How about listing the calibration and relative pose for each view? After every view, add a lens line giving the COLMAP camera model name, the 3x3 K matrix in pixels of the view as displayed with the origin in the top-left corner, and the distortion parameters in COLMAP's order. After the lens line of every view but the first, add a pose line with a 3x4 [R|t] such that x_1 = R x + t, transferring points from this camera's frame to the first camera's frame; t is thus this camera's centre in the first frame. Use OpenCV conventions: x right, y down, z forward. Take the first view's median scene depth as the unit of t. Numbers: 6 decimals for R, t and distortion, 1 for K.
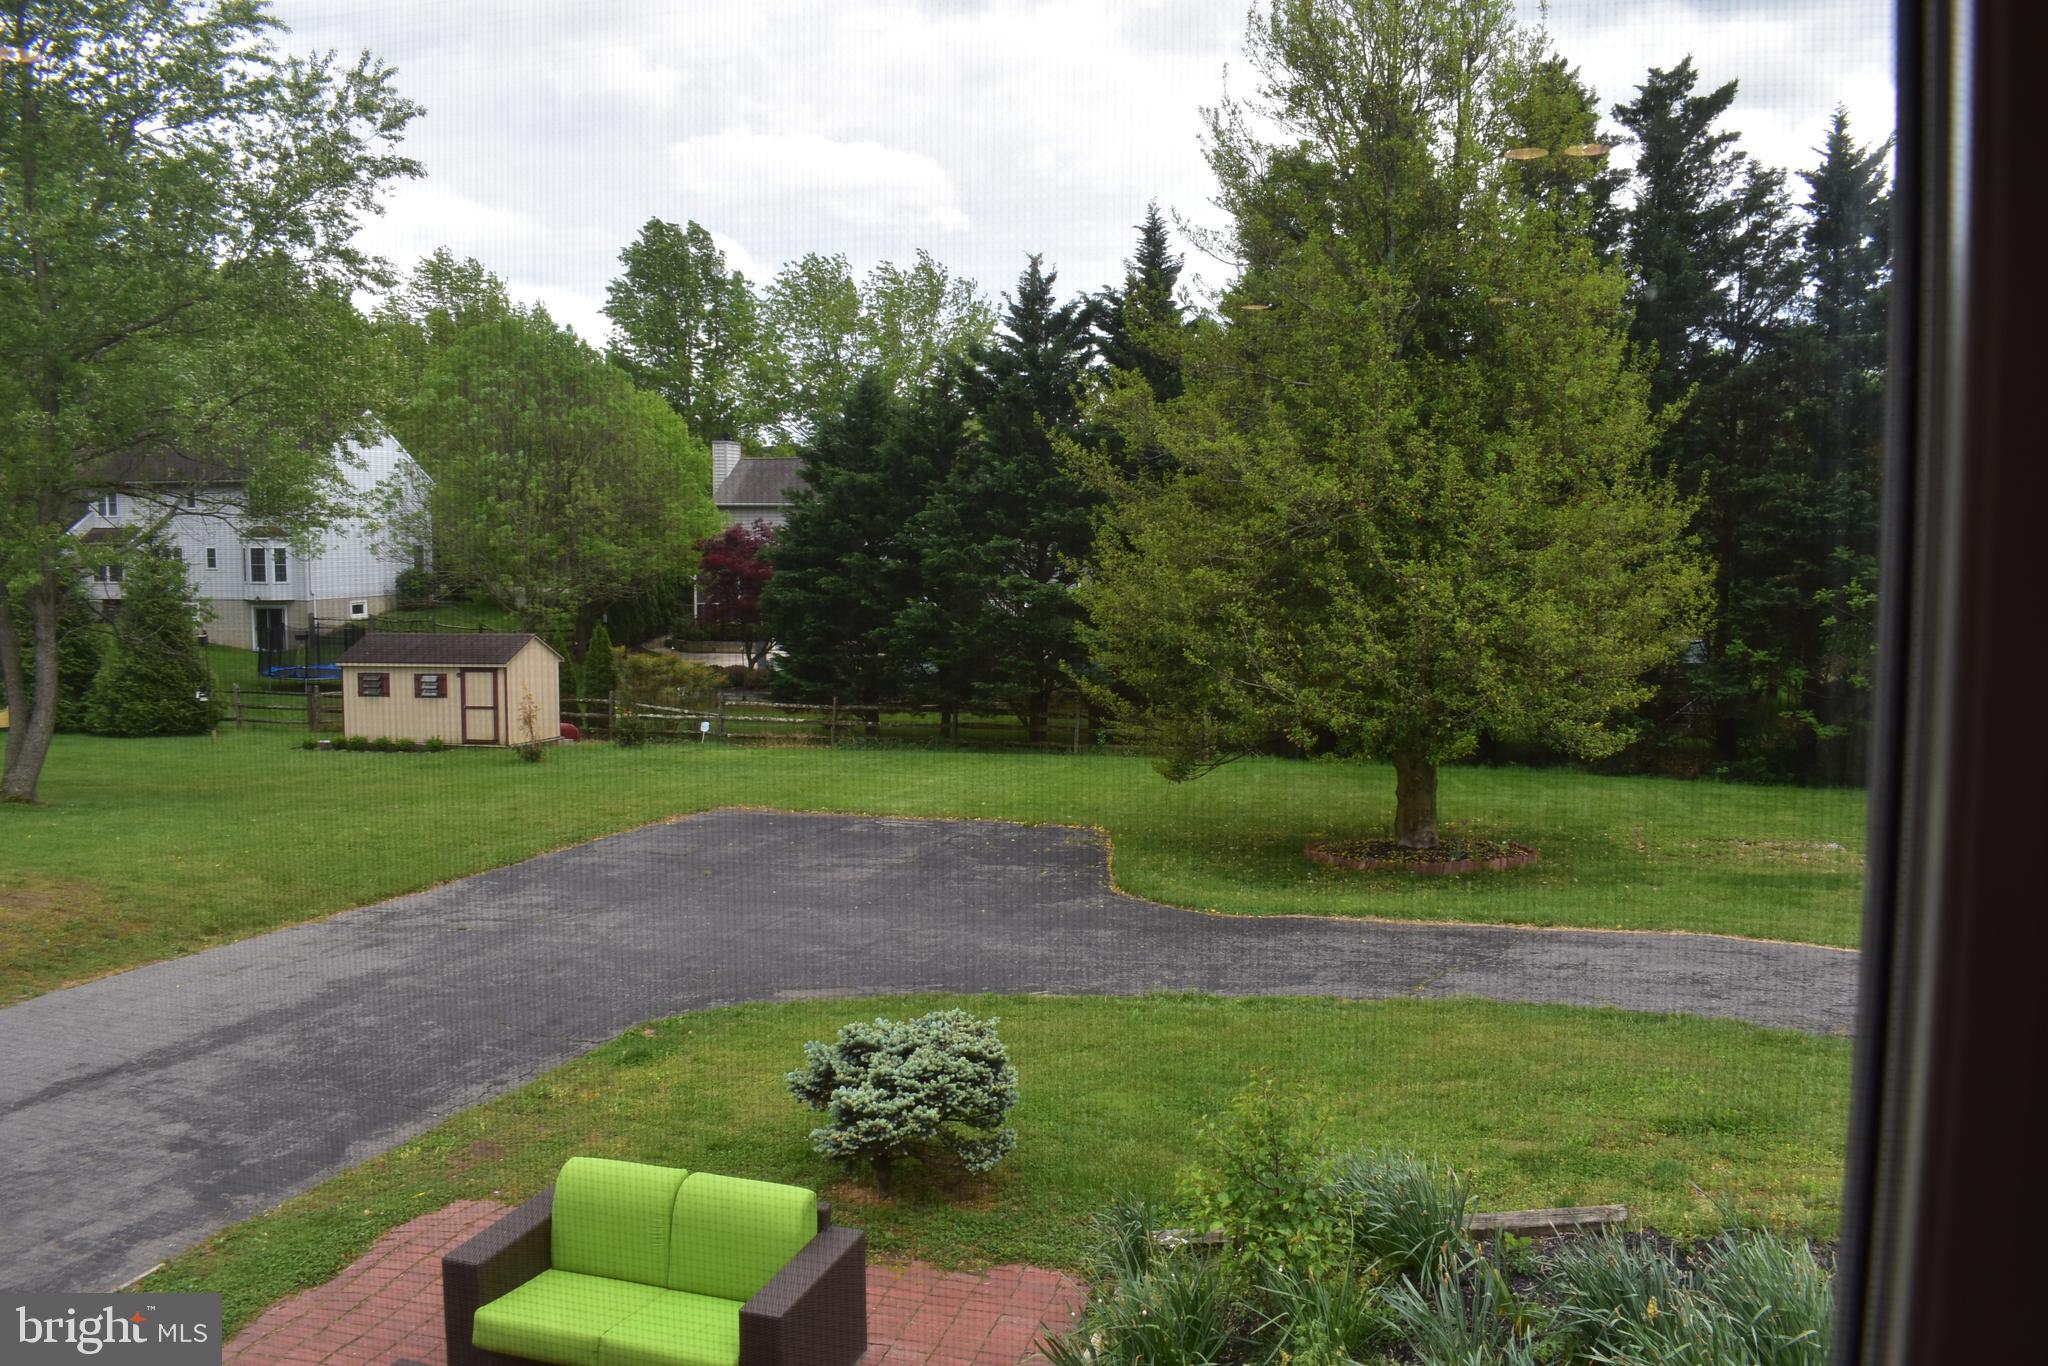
lens RADIAL K [[1612.6, 0, 1015.9], [0, 1612.6, 667.2], [0, 0, 1]] dist [-0.095943, 0.013859]
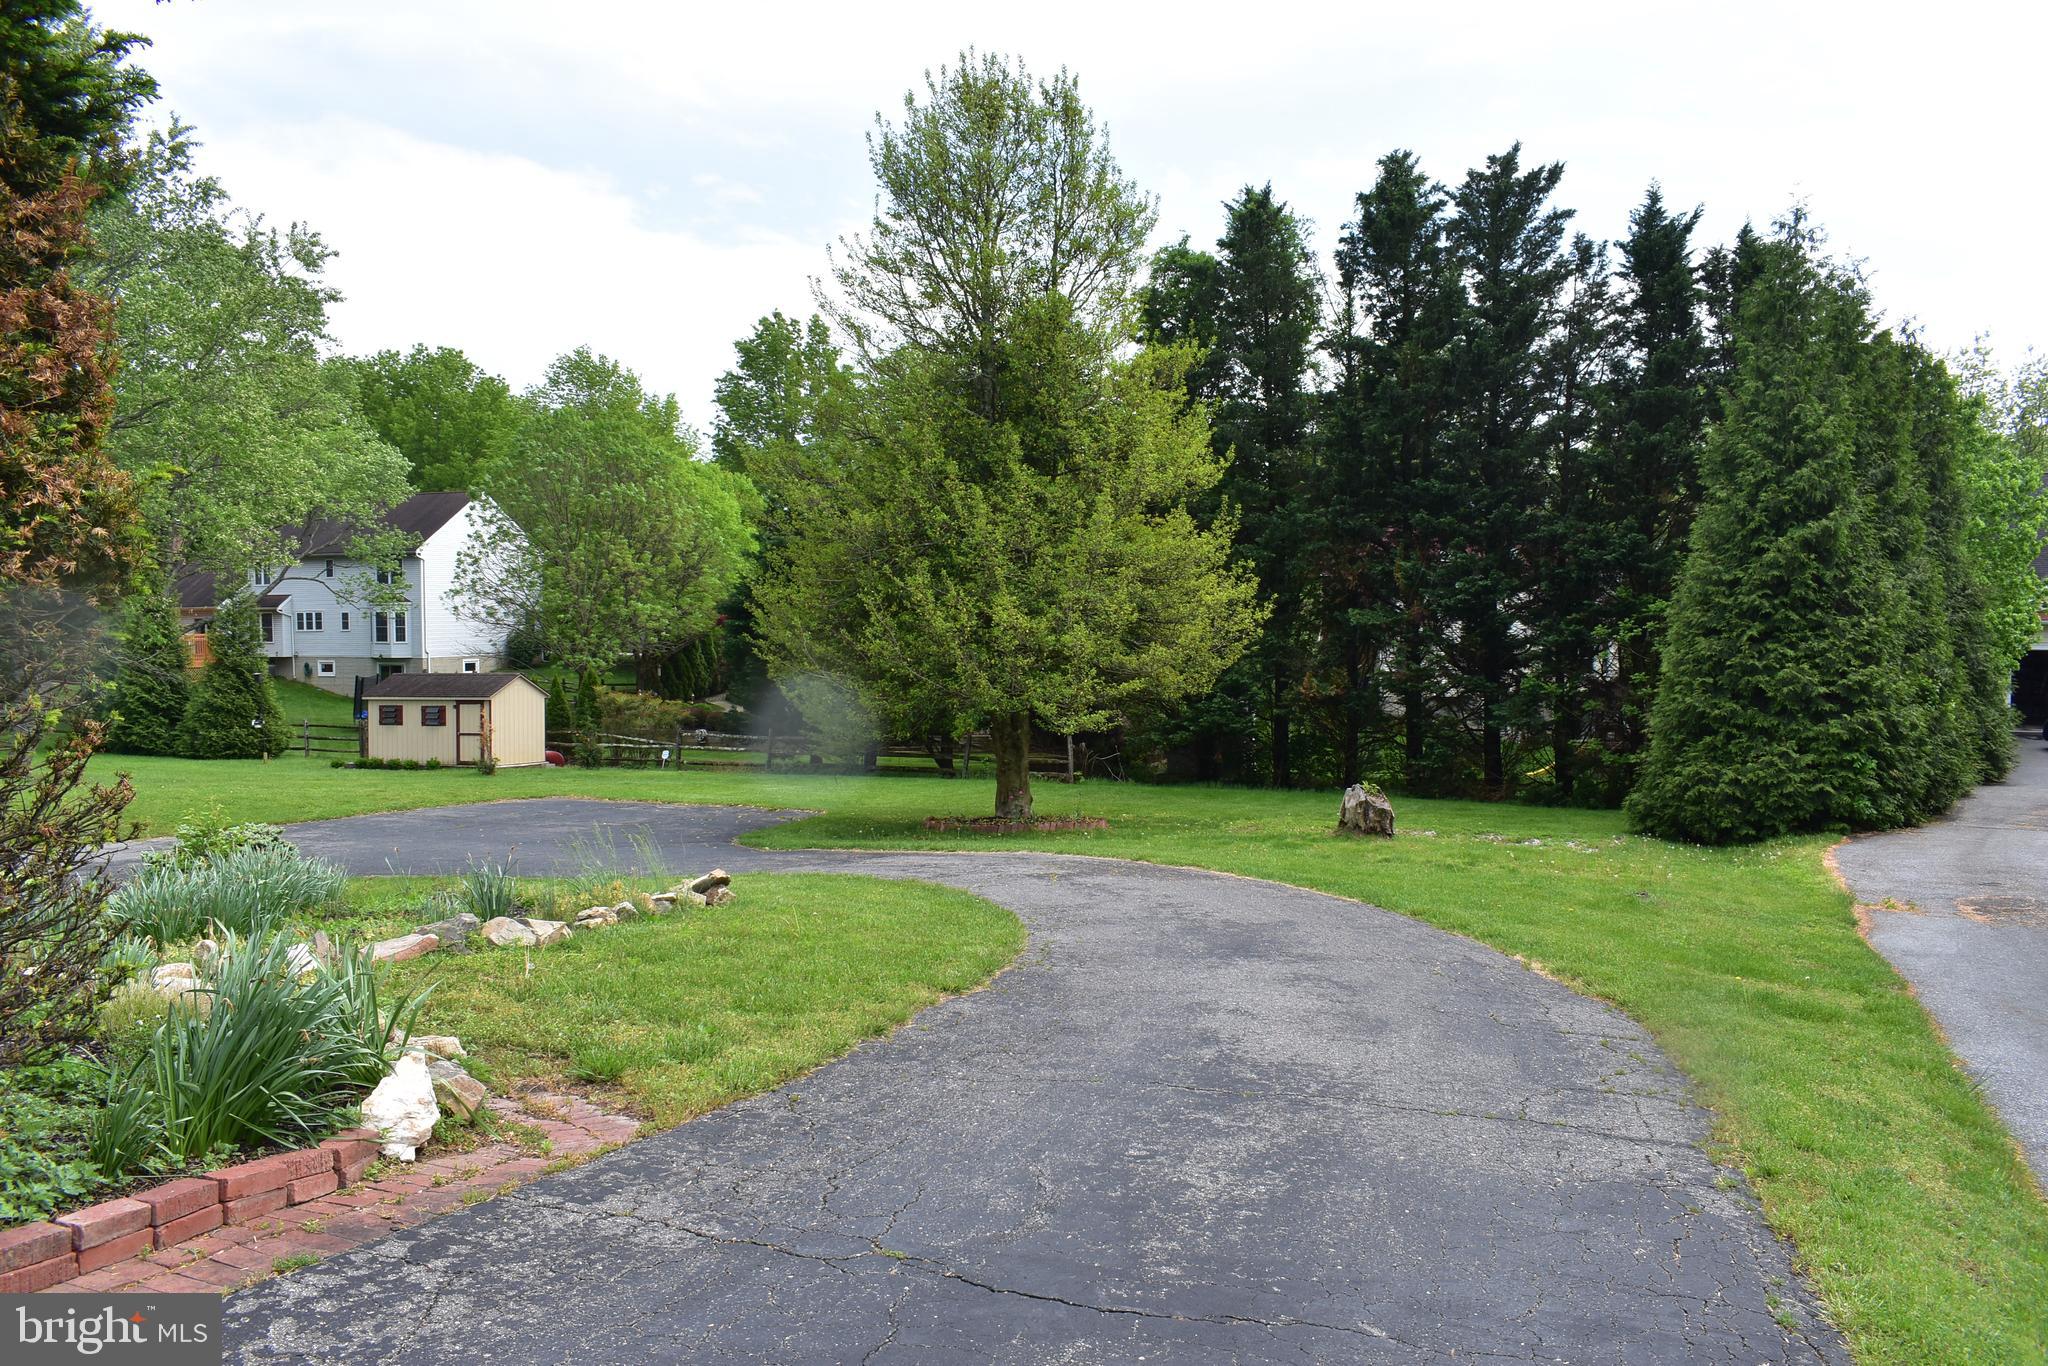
lens RADIAL K [[1612.6, 0, 1015.5], [0, 1612.6, 680.0], [0, 0, 1]] dist [-0.095943, 0.013859]
pose [[0.989657, 0.000472, -0.143451, 0.226721], [-0.006531, 0.999106, -0.041766, 0.030384], [0.143303, 0.042271, 0.988776, -0.116929]]
